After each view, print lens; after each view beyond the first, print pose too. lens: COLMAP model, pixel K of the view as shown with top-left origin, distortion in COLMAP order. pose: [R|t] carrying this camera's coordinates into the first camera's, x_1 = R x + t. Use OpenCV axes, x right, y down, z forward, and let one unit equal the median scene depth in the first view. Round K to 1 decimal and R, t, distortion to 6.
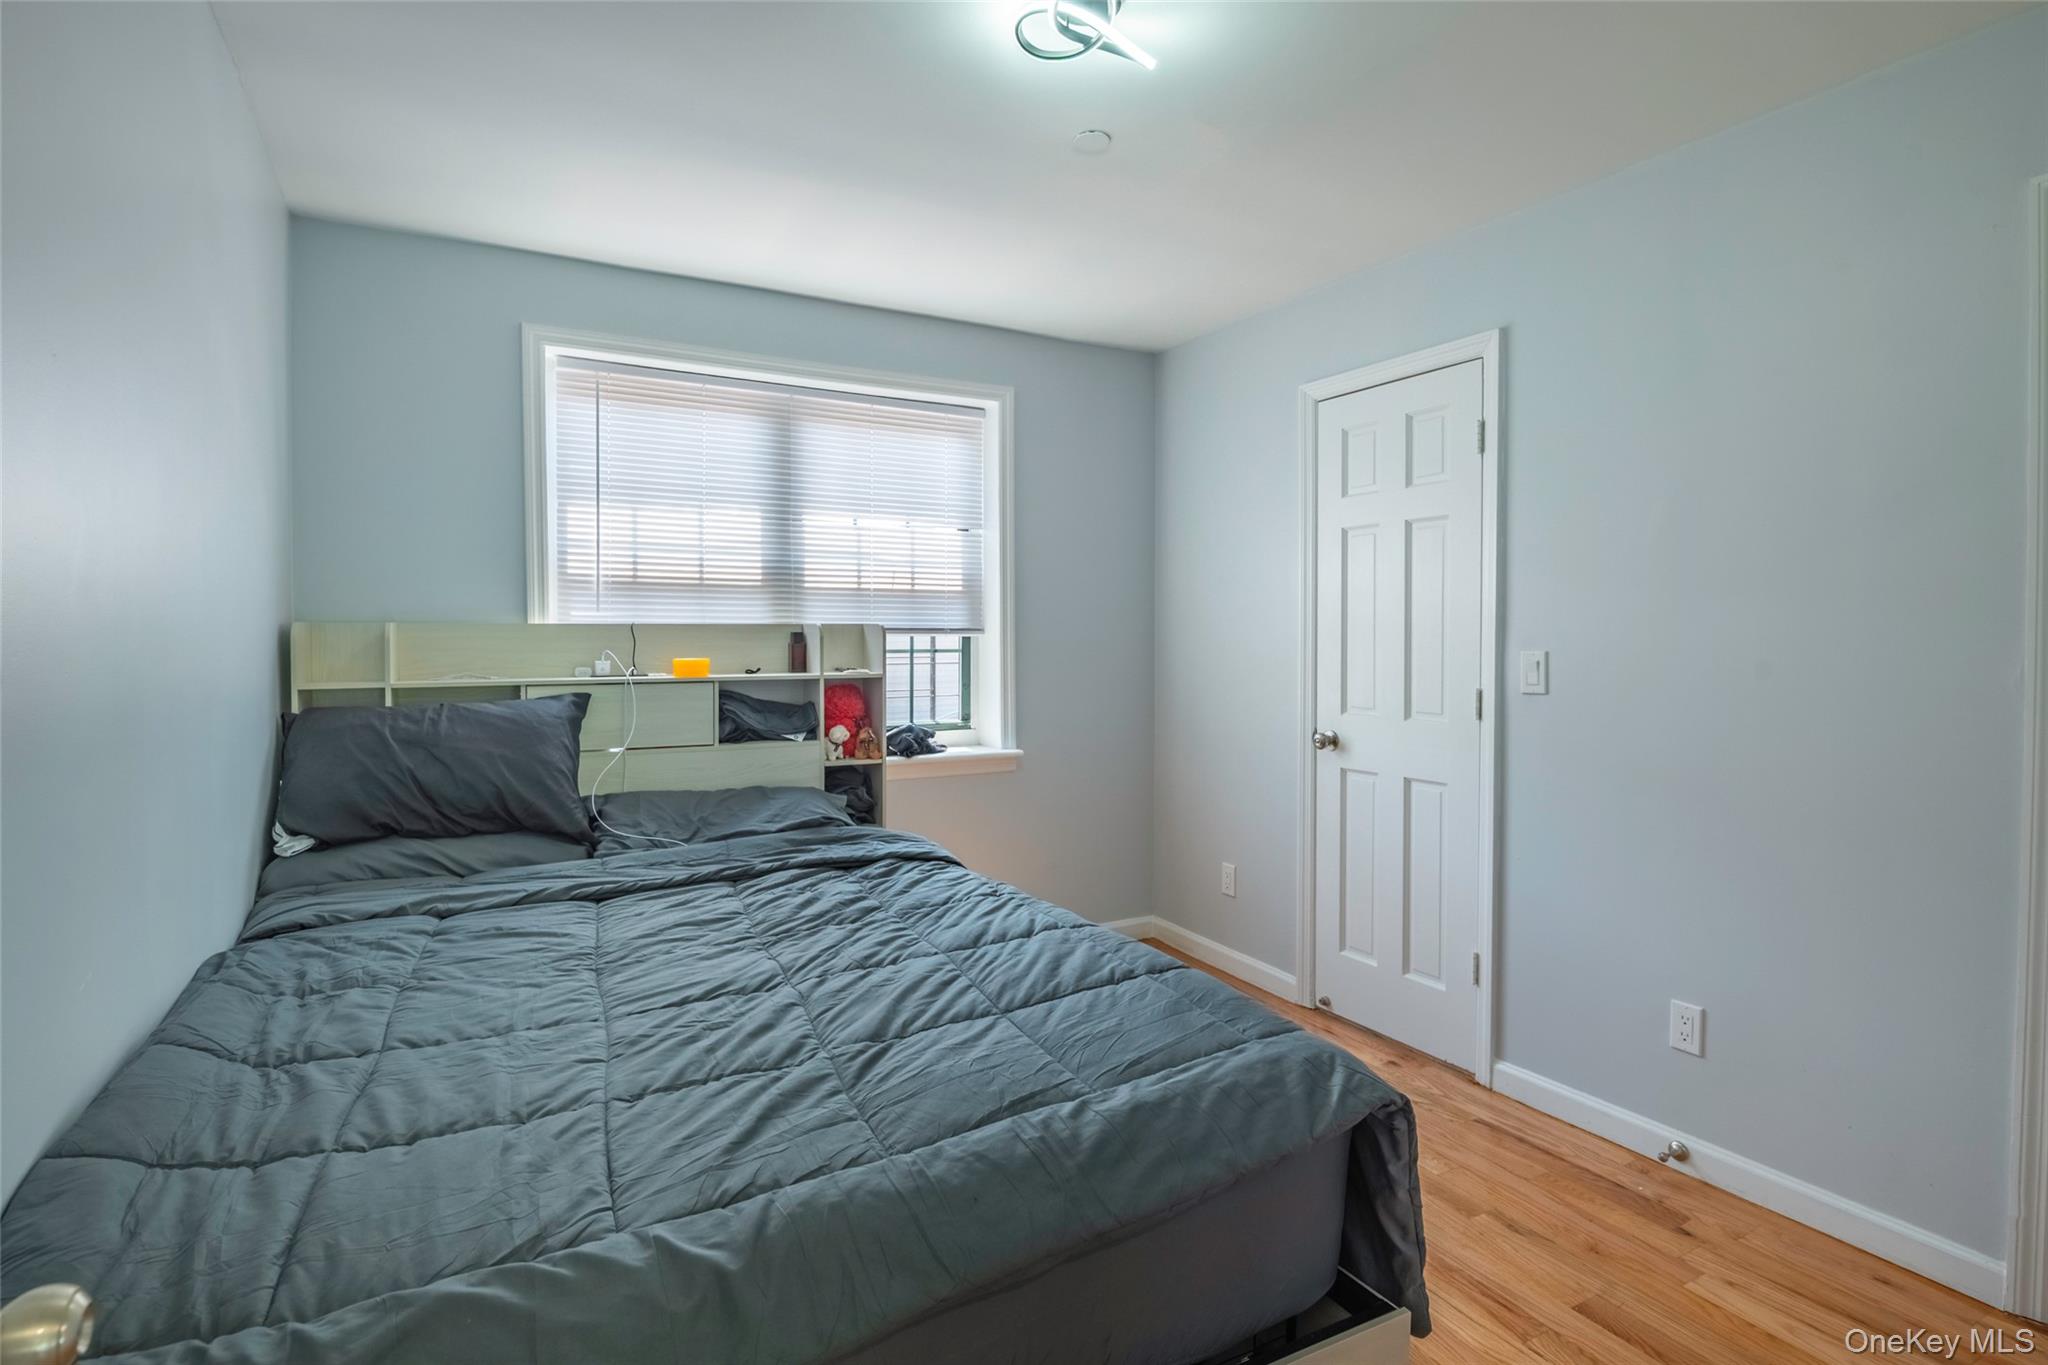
lens RADIAL K [[980.0, 0, 1005.6], [0, 980.0, 655.4], [0, 0, 1]] dist [-0.003942, -0.010903]
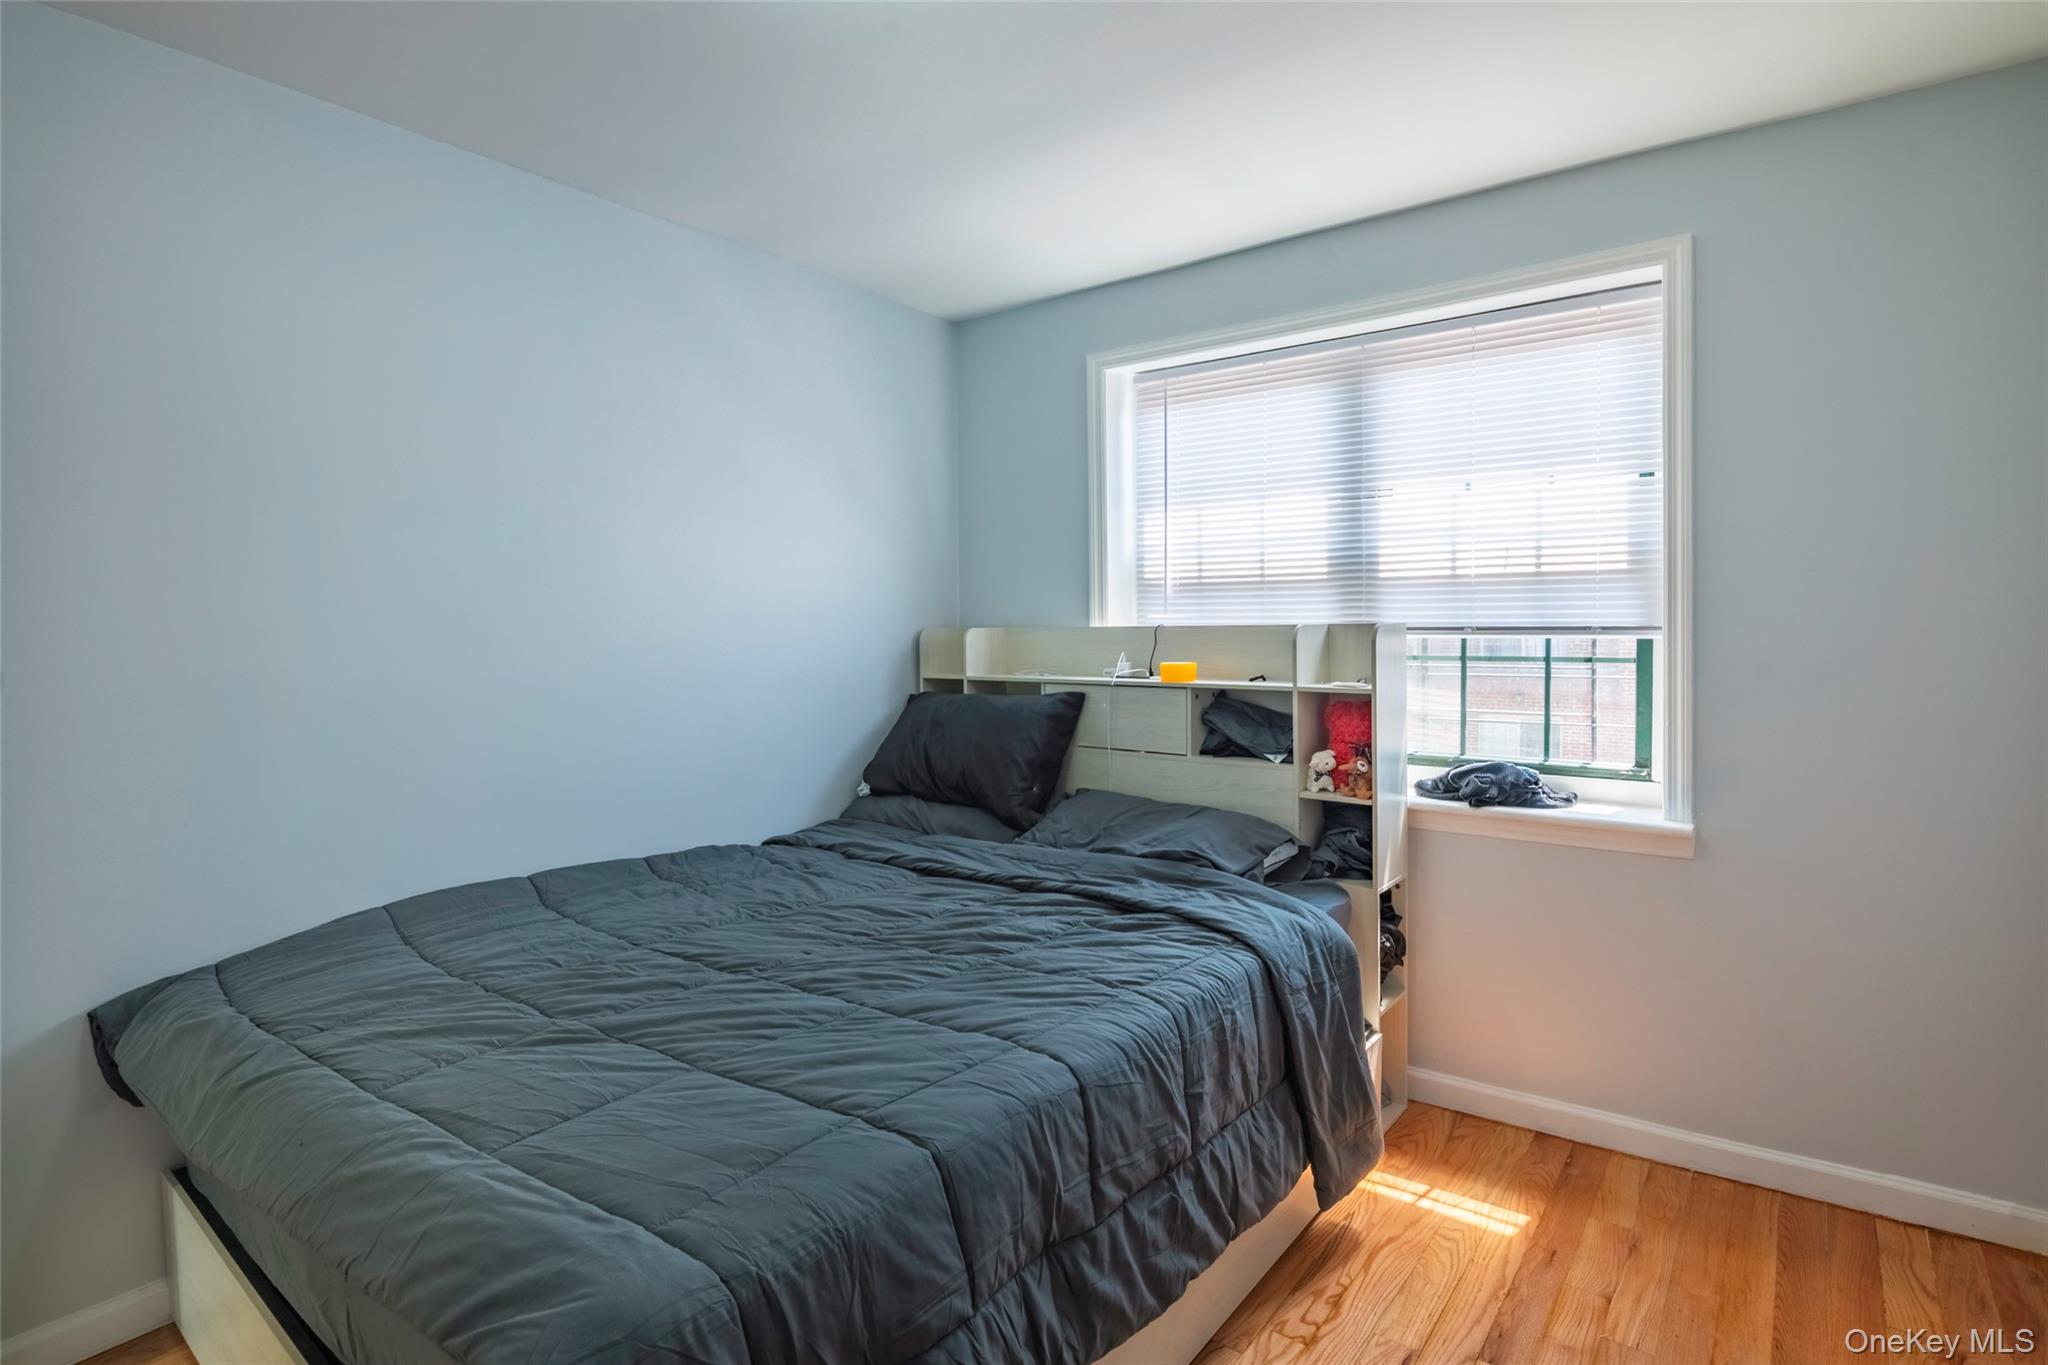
lens RADIAL K [[980.0, 0, 1005.6], [0, 980.0, 655.4], [0, 0, 1]] dist [-0.003942, -0.010903]
pose [[0.424170, 0.022191, -0.905310, 0.464110], [-0.011389, 0.999751, 0.019170, -0.019917], [0.905511, 0.002179, 0.424318, 0.432134]]
